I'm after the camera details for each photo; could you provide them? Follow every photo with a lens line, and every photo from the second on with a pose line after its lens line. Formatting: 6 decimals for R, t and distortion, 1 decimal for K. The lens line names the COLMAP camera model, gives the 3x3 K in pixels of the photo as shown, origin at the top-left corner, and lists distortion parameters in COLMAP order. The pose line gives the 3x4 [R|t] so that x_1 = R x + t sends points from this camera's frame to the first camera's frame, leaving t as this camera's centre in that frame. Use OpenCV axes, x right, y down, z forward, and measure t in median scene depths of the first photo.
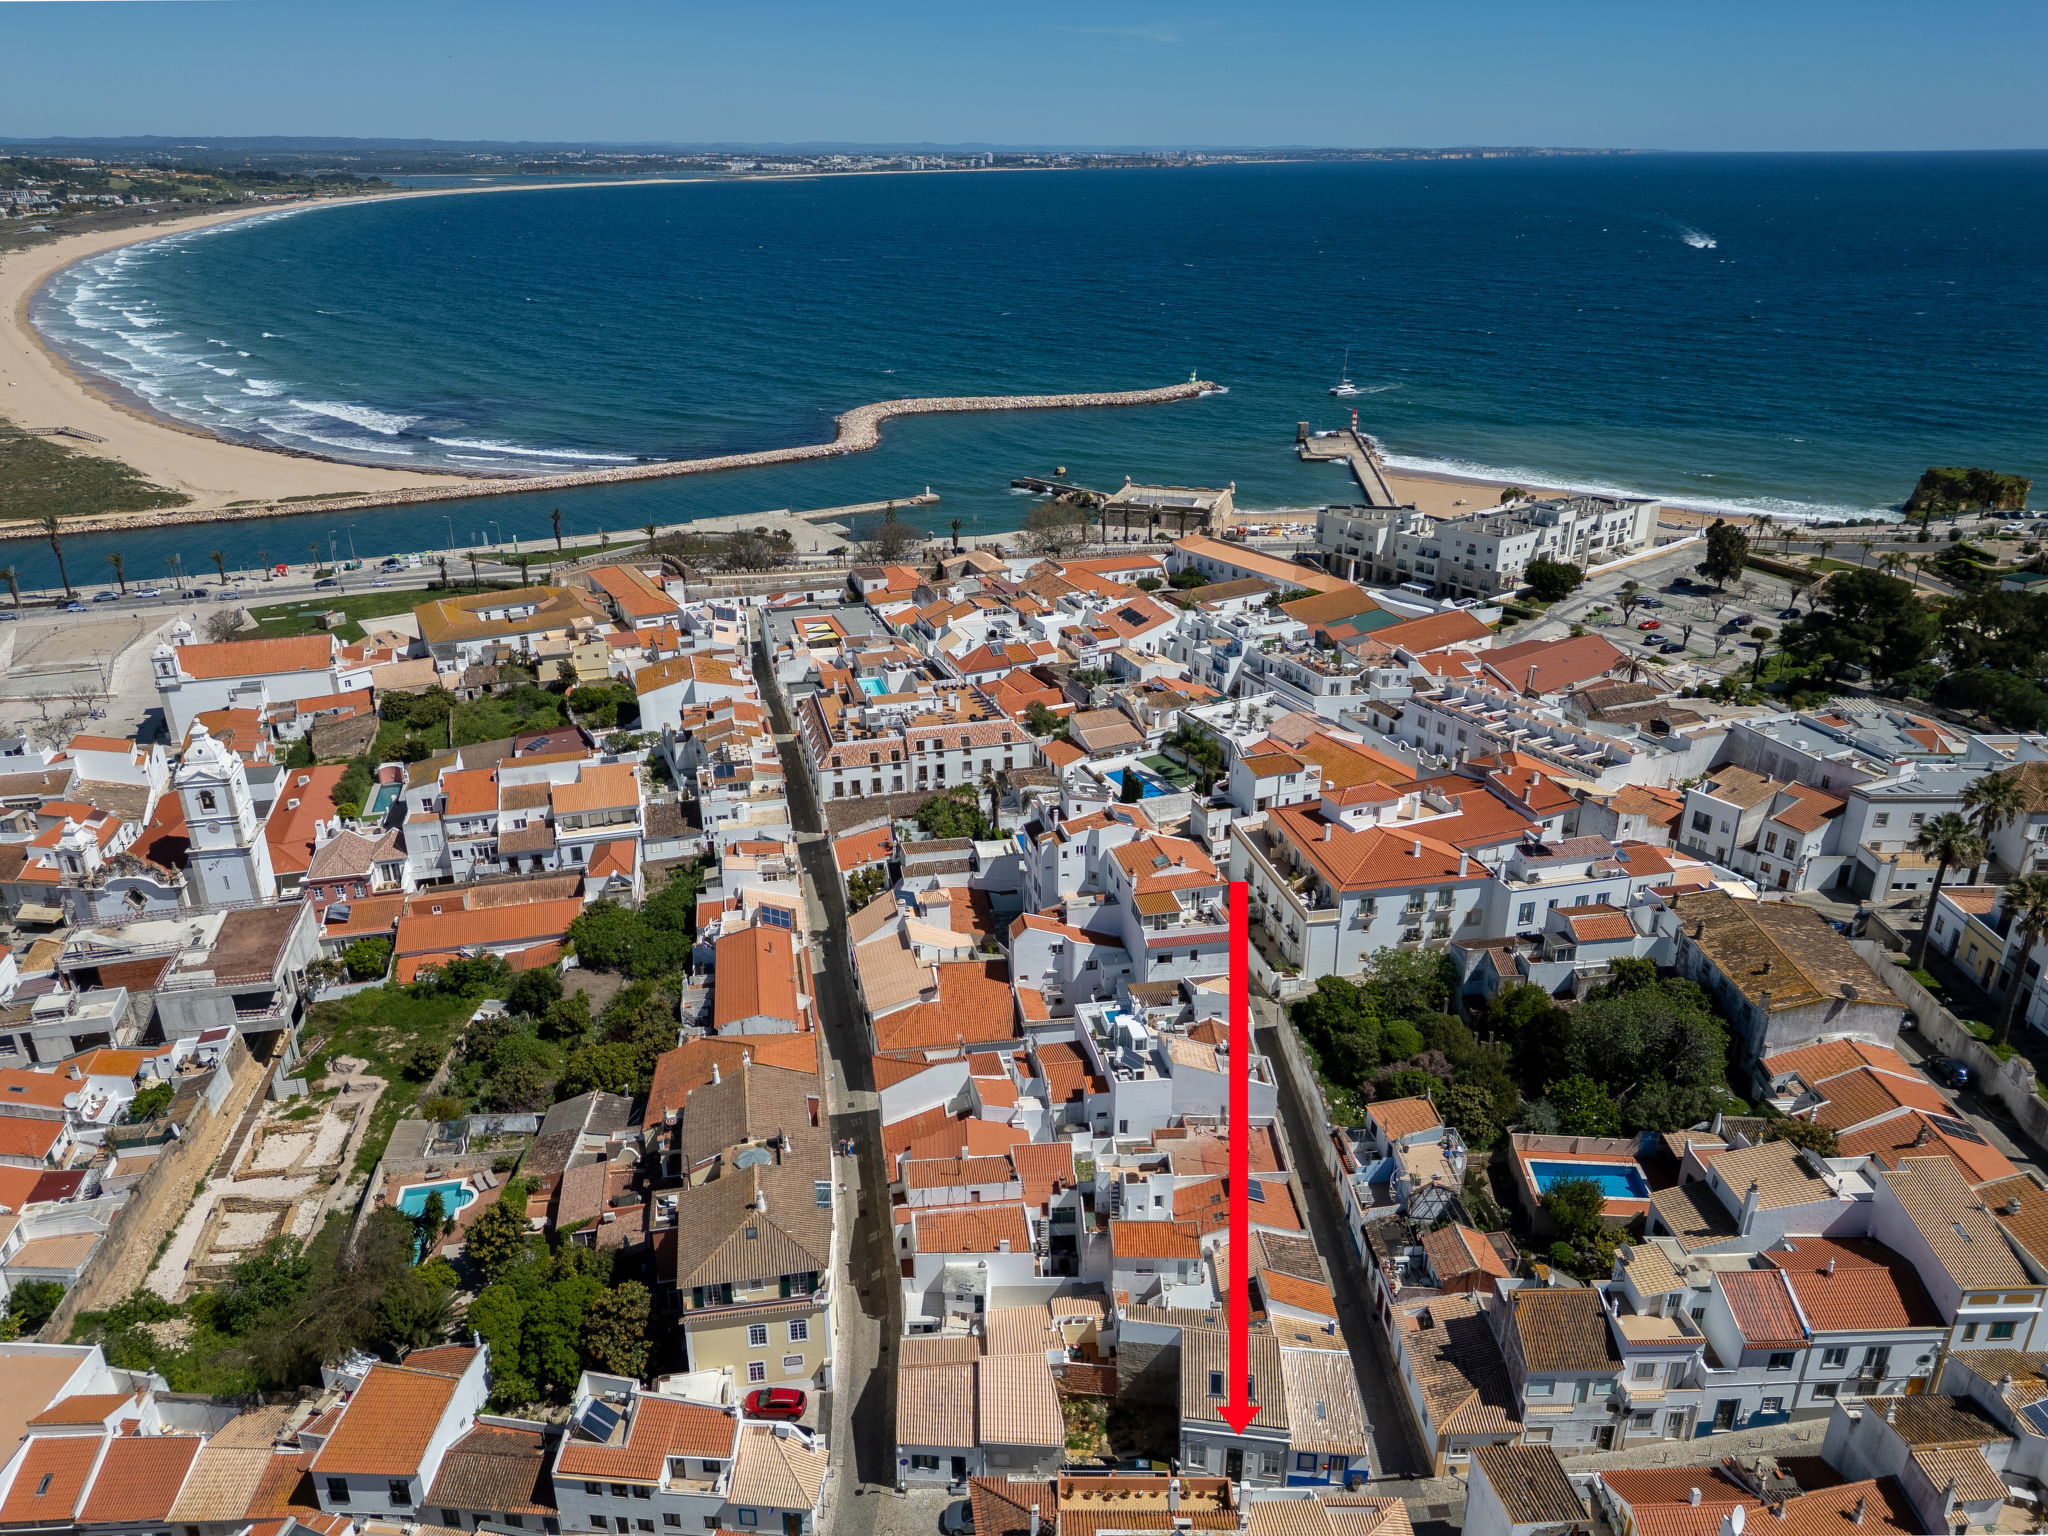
lens RADIAL K [[1435.9, 0, 1024.0], [0, 1435.9, 768.0], [0, 0, 1]] dist [0.099119, -0.127503]
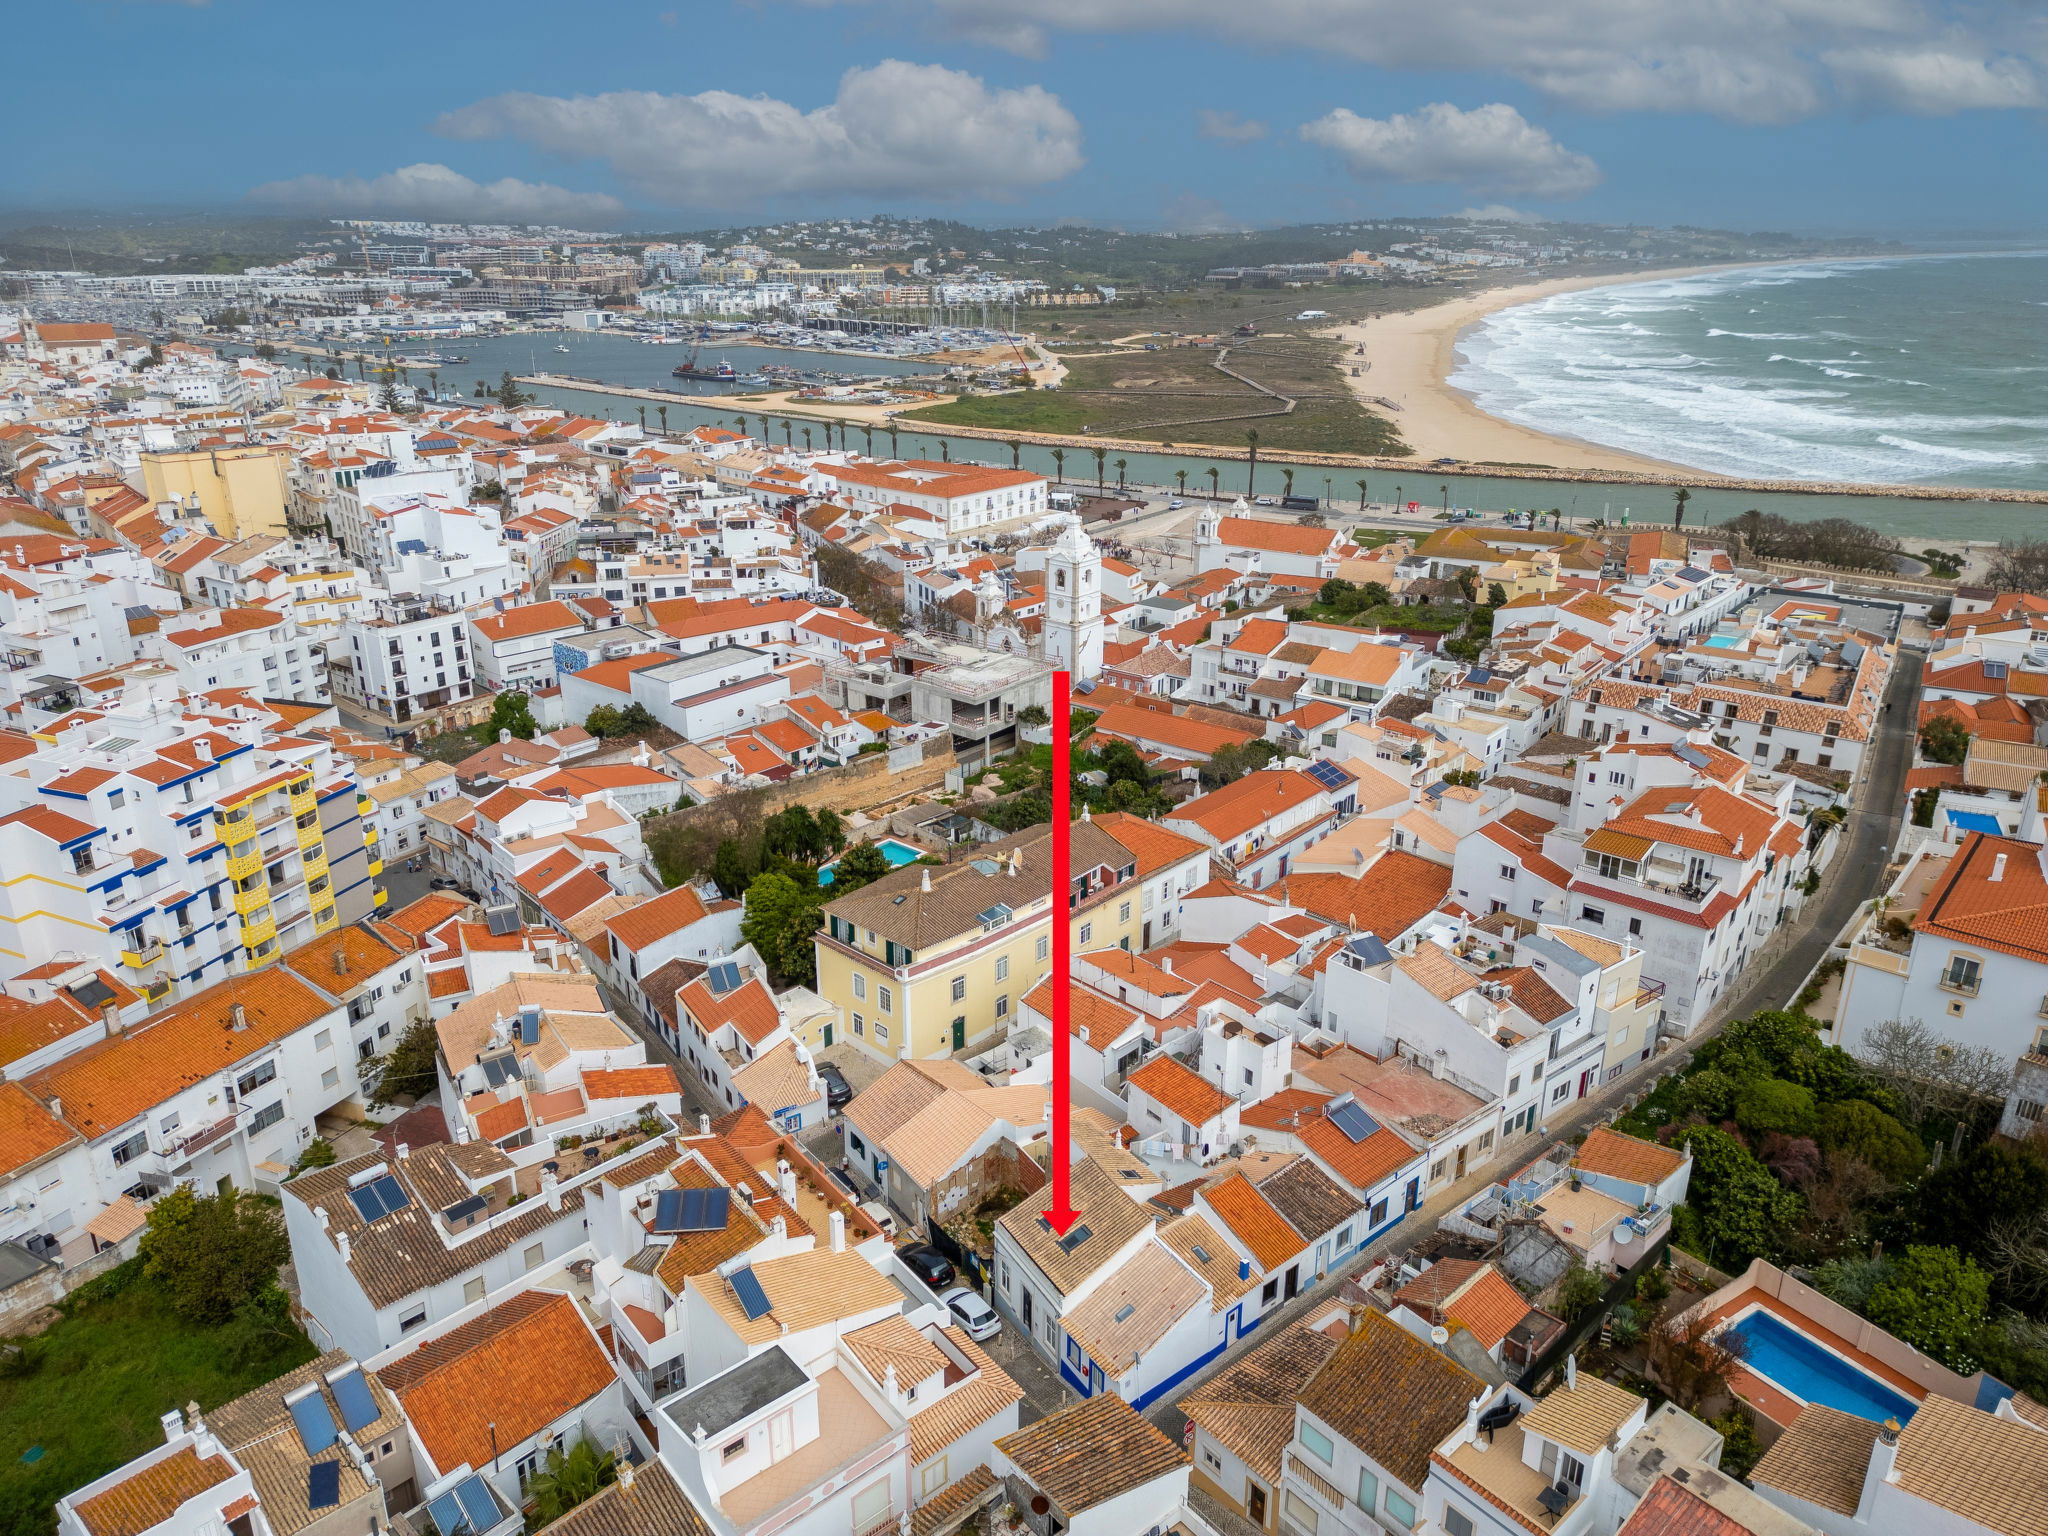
lens RADIAL K [[1431.1, 0, 1024.0], [0, 1431.1, 768.0], [0, 0, 1]] dist [0.079583, -0.082484]
pose [[0.609433, 0.279431, -0.741964, 0.413785], [-0.309614, 0.945404, 0.101739, 0.070990], [0.729884, 0.167719, 0.662676, 0.264751]]
